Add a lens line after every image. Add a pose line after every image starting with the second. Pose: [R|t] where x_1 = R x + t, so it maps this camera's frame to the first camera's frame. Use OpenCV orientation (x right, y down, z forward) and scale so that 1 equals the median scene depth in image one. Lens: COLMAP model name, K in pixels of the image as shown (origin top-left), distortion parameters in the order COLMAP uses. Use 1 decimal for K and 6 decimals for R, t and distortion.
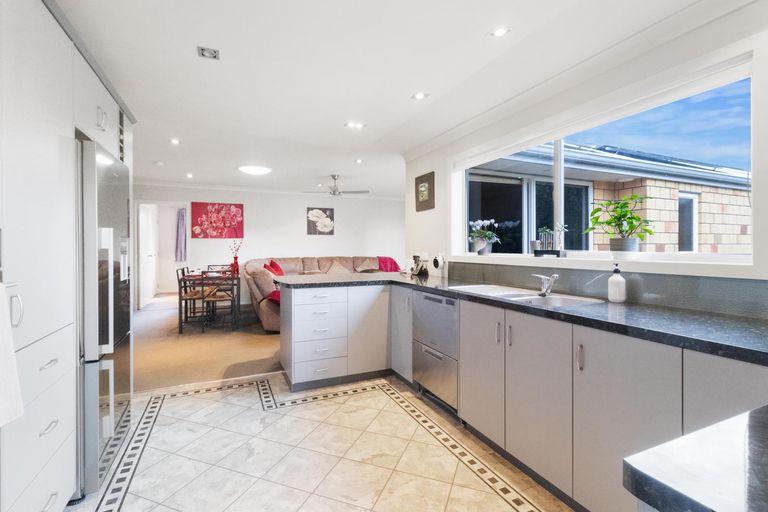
lens RADIAL K [[360.7, 0, 384.8], [0, 360.7, 253.3], [0, 0, 1]] dist [0.001898, 0.000151]
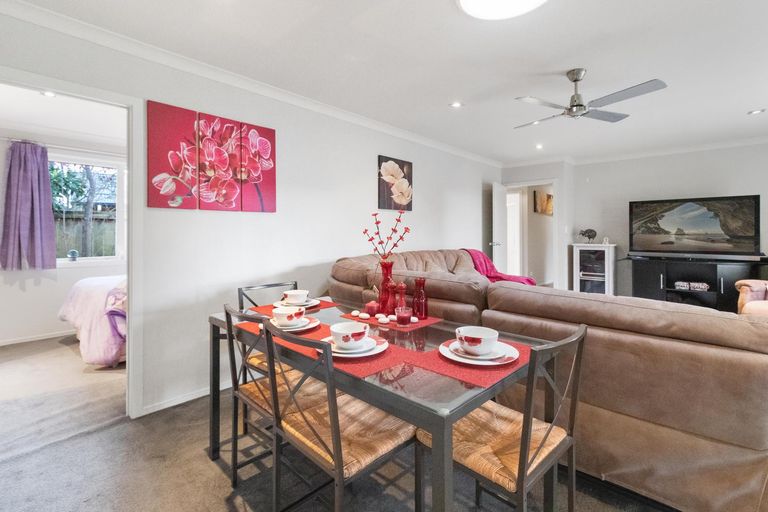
lens RADIAL K [[360.7, 0, 382.9], [0, 360.7, 231.4], [0, 0, 1]] dist [0.001898, 0.000151]
pose [[0.921378, 0.001925, 0.388663, -0.440948], [0.004743, 0.999858, -0.016196, -0.012590], [-0.388639, 0.016766, 0.921238, 0.574592]]
